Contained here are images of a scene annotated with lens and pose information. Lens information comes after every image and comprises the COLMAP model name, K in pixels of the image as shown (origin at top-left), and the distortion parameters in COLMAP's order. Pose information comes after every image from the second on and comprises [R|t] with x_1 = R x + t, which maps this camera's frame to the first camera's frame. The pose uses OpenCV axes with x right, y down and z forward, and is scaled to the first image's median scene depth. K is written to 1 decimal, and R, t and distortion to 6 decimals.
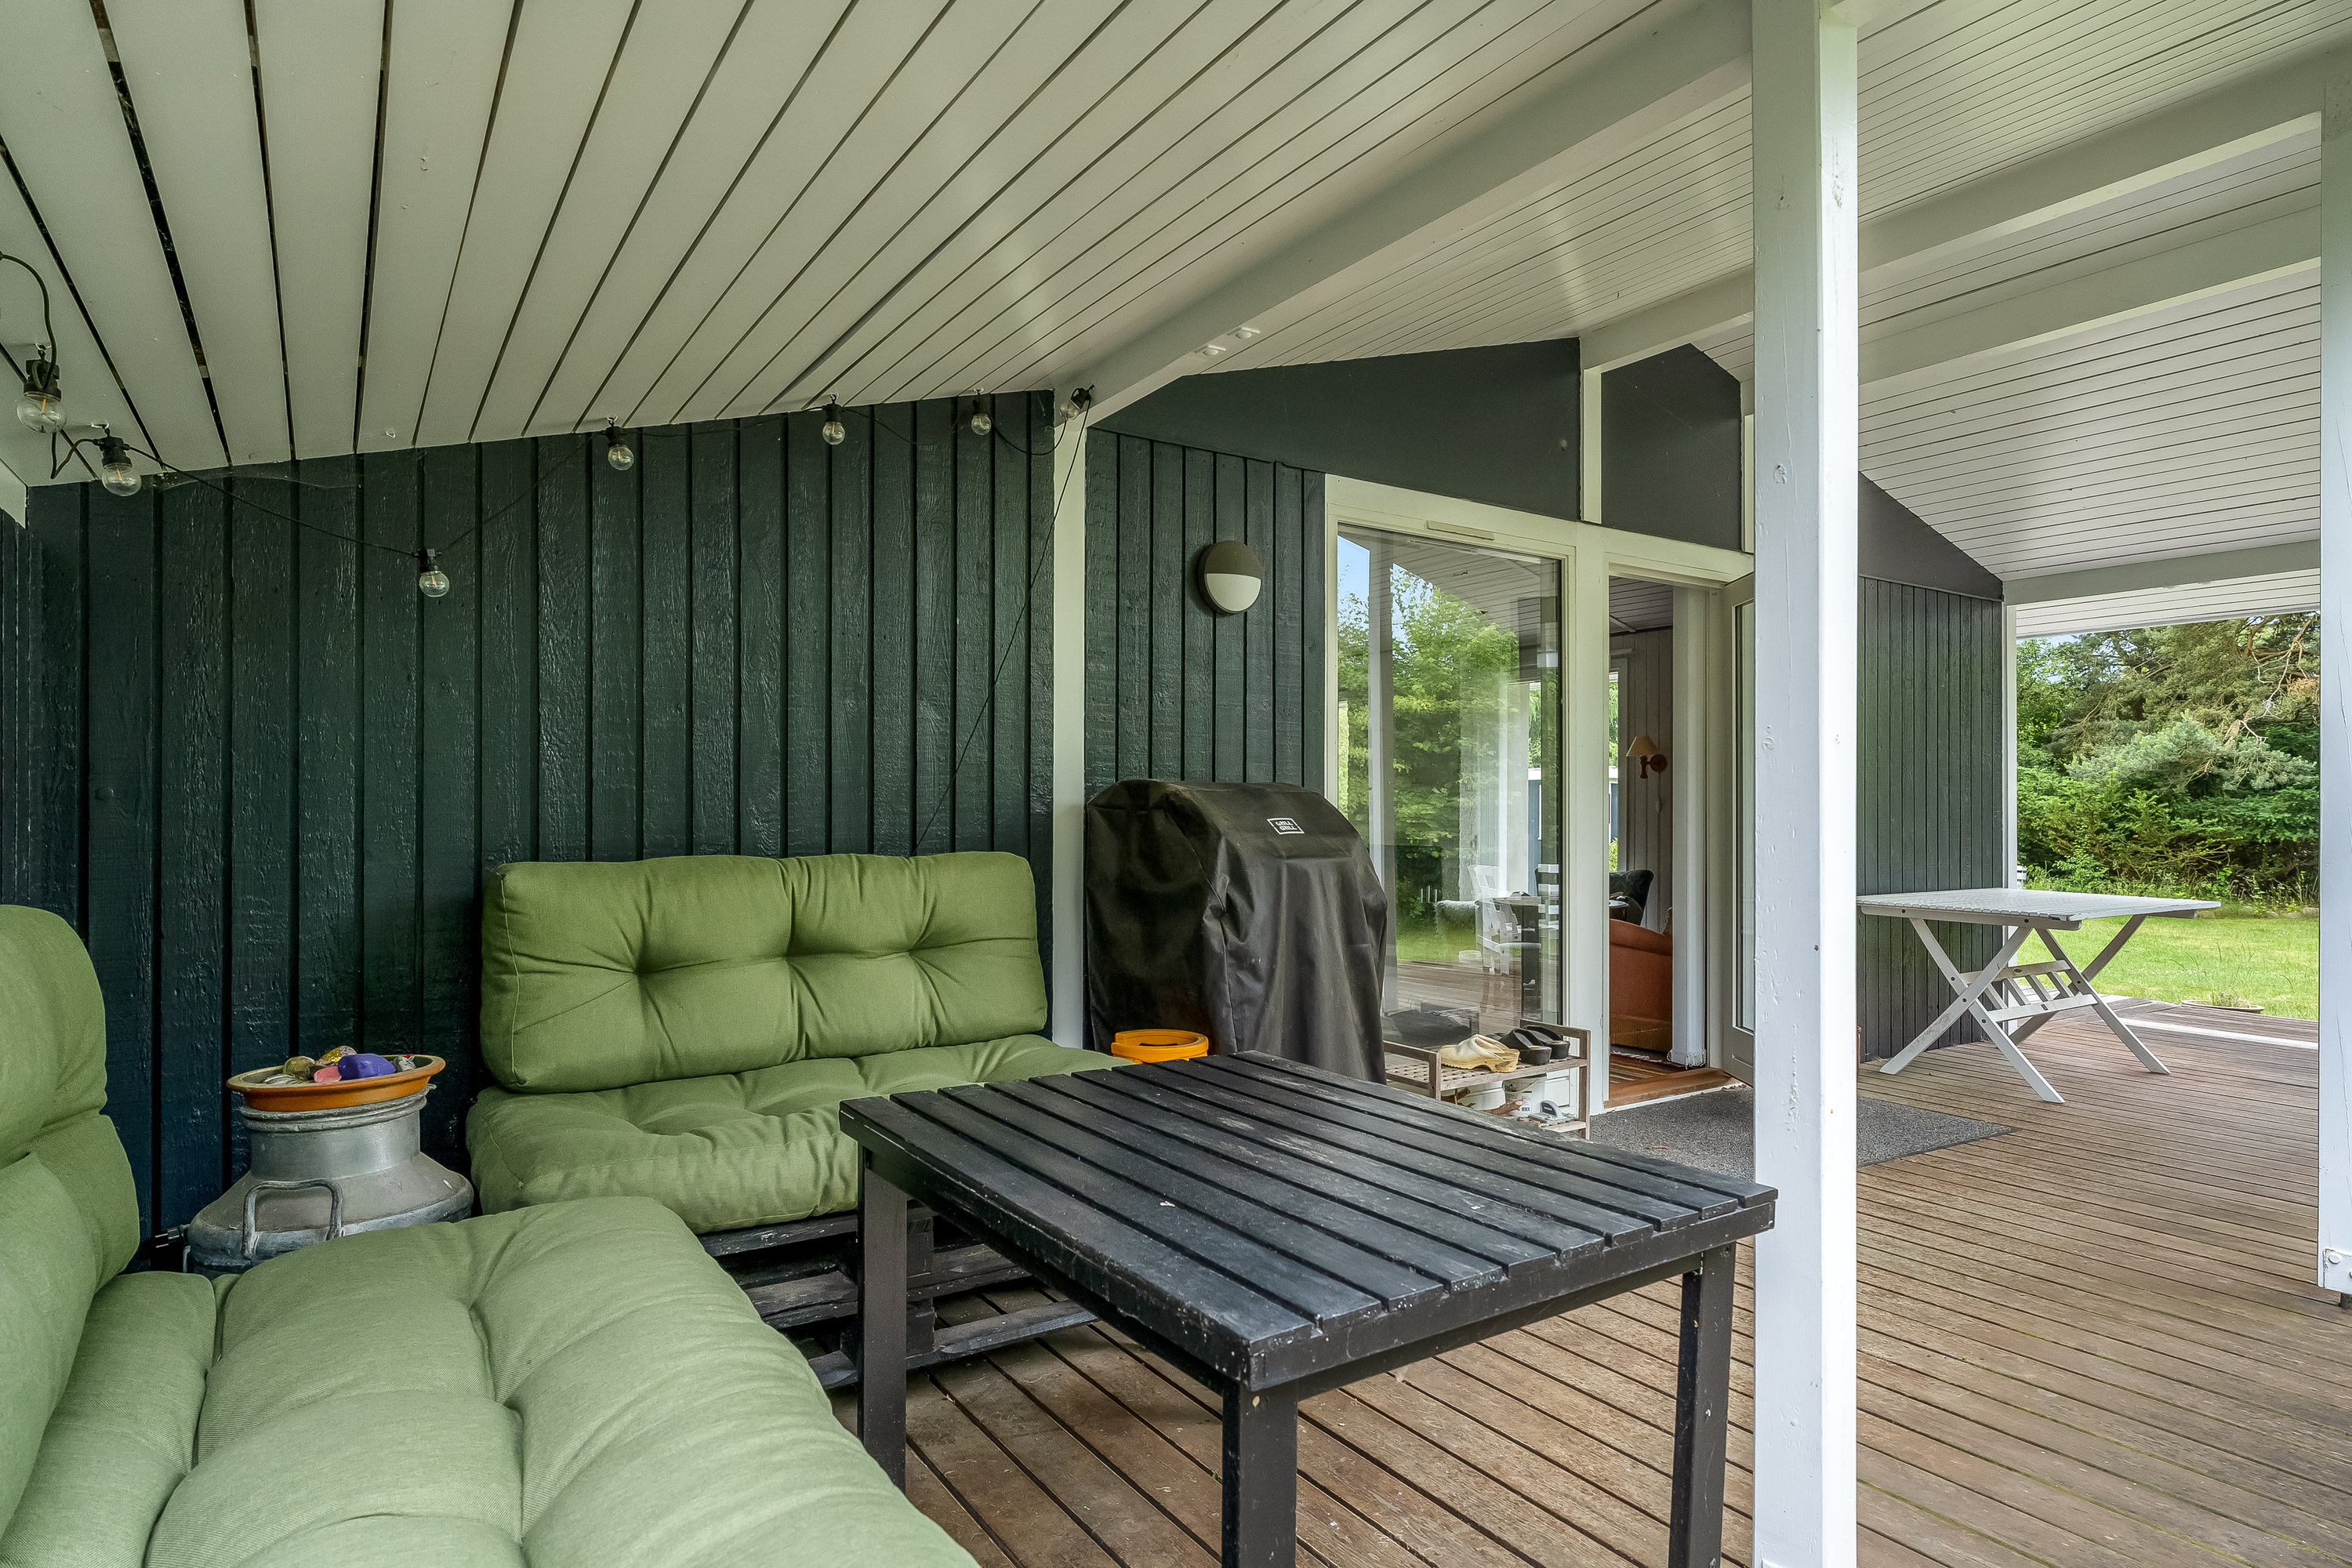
lens RADIAL K [[1263.3, 0, 1175.8], [0, 1263.3, 797.7], [0, 0, 1]] dist [-0.000953, -0.000093]
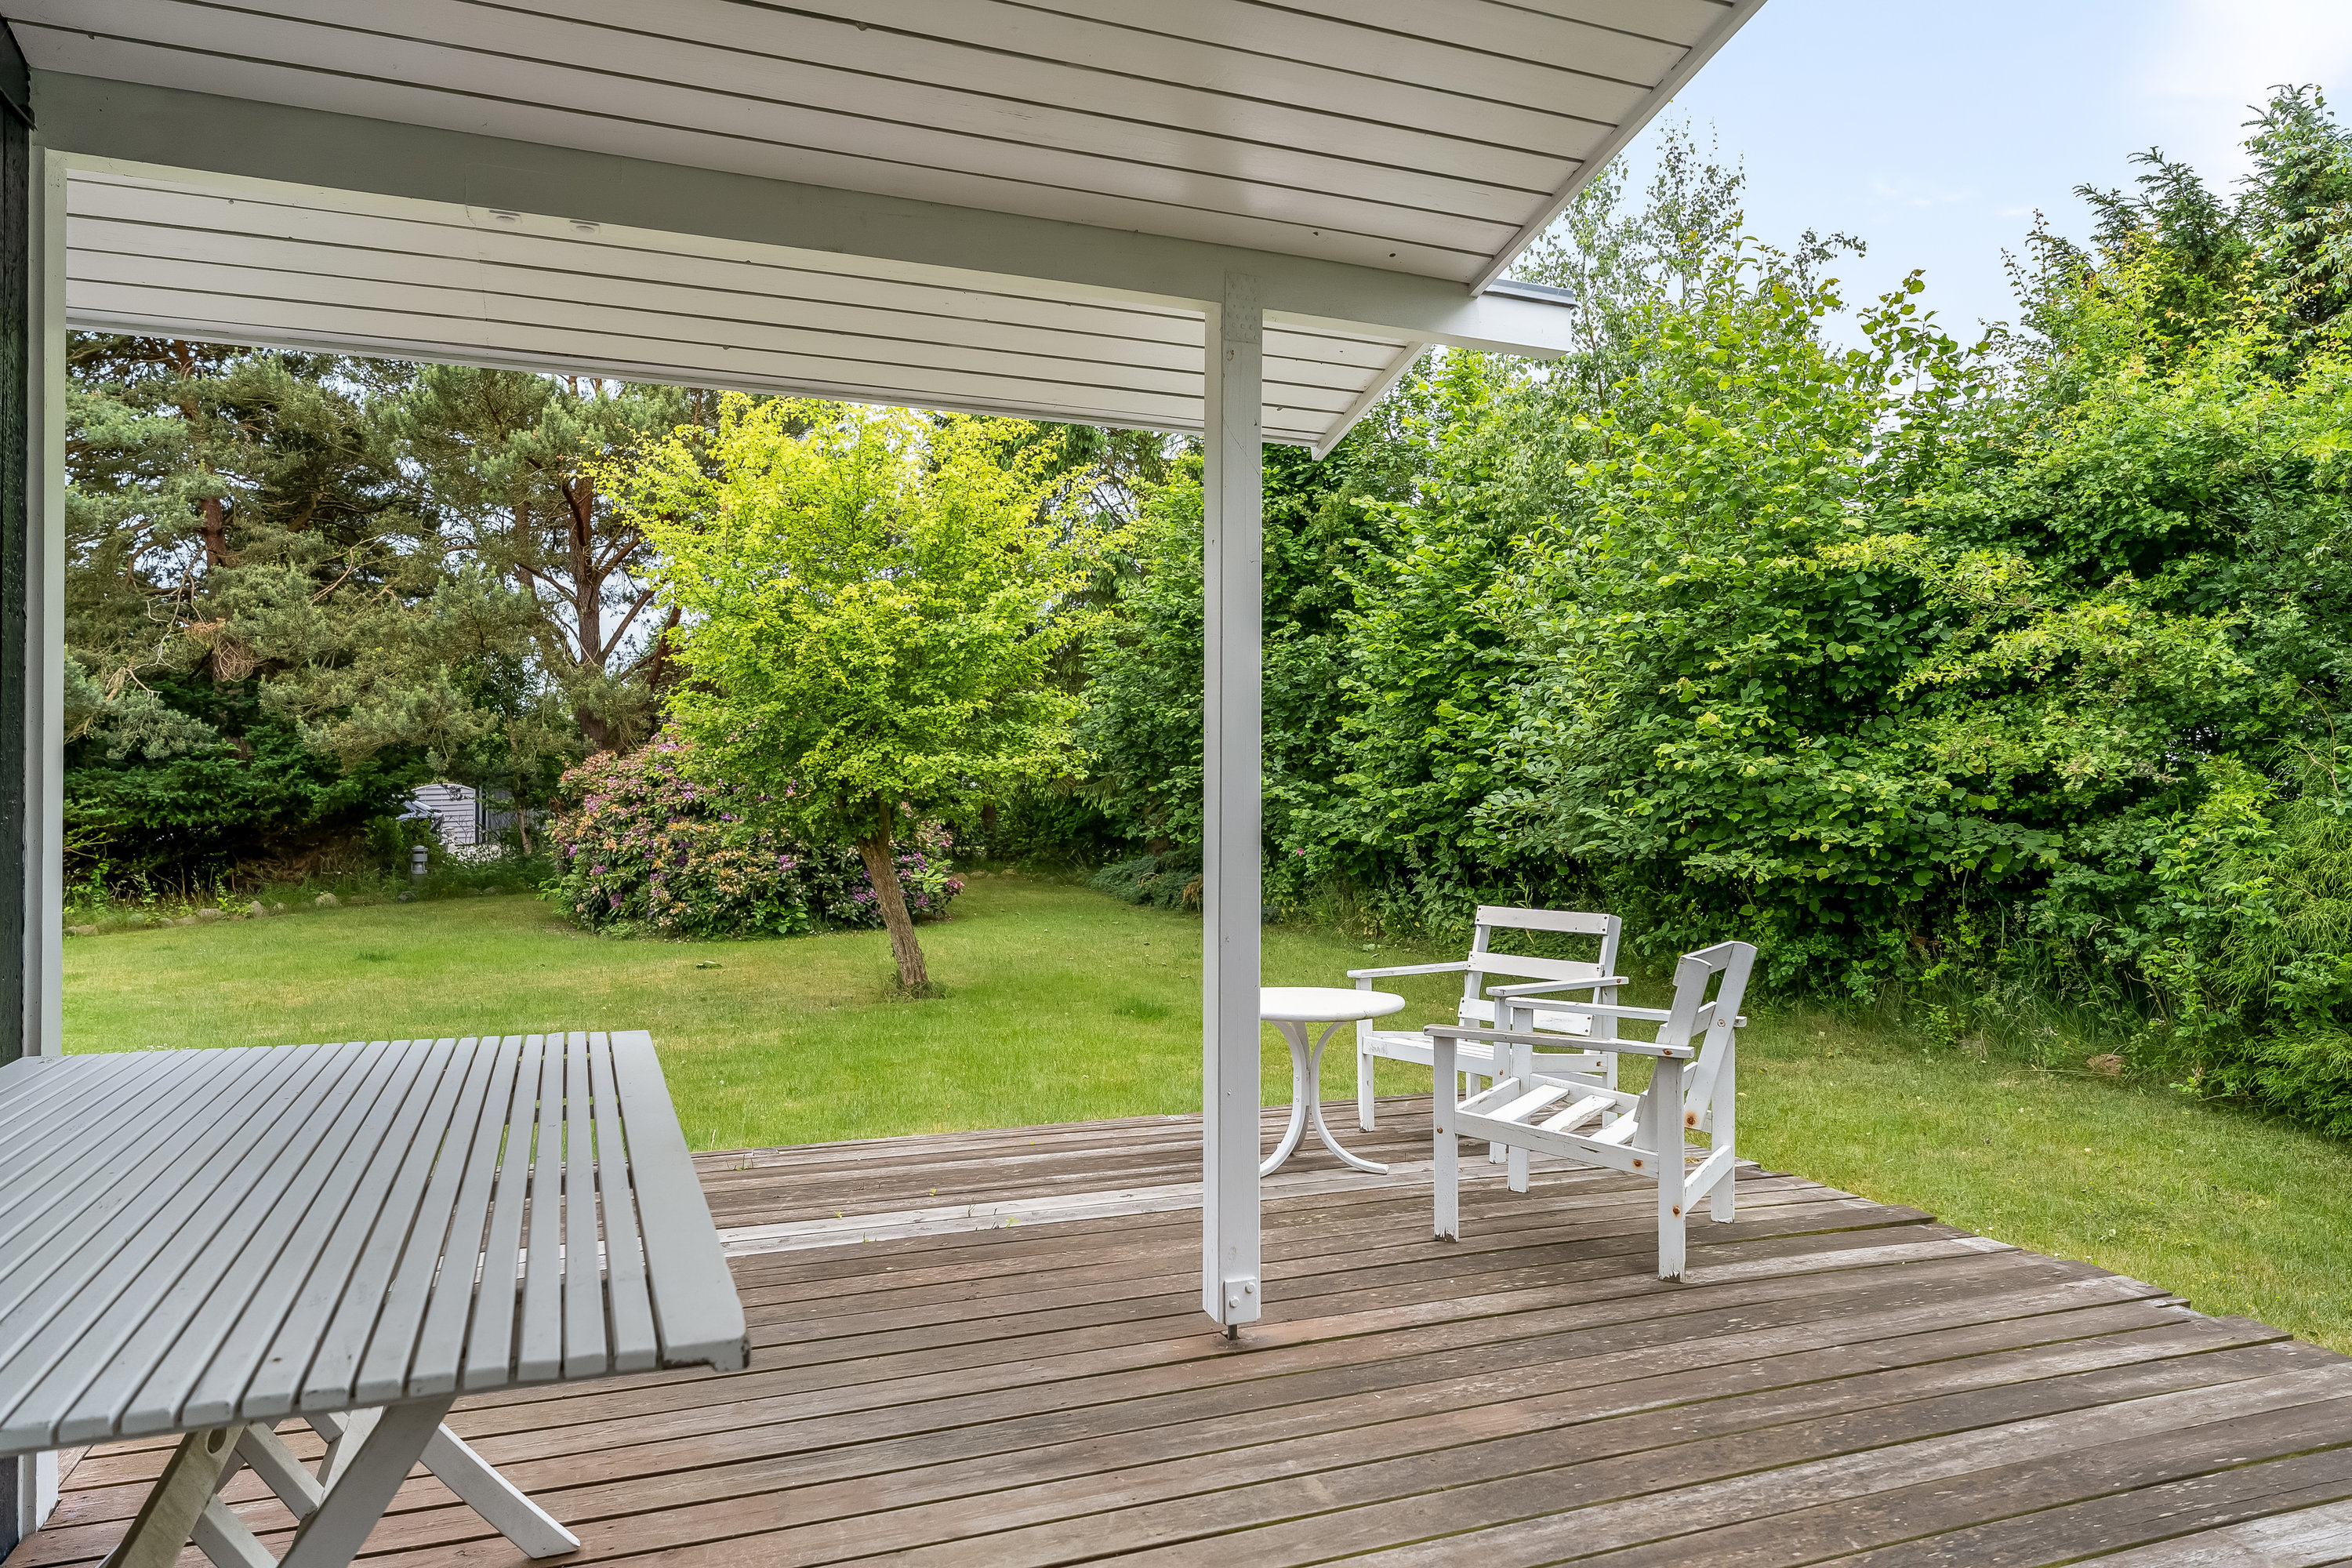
lens RADIAL K [[1490.4, 0, 1171.1], [0, 1490.4, 785.4], [0, 0, 1]] dist [-0.001497, -0.000123]
pose [[0.216990, -0.000610, 0.976174, 0.110861], [-0.009724, 0.999949, 0.002787, 0.000578], [-0.976125, -0.010097, 0.216973, 0.199323]]
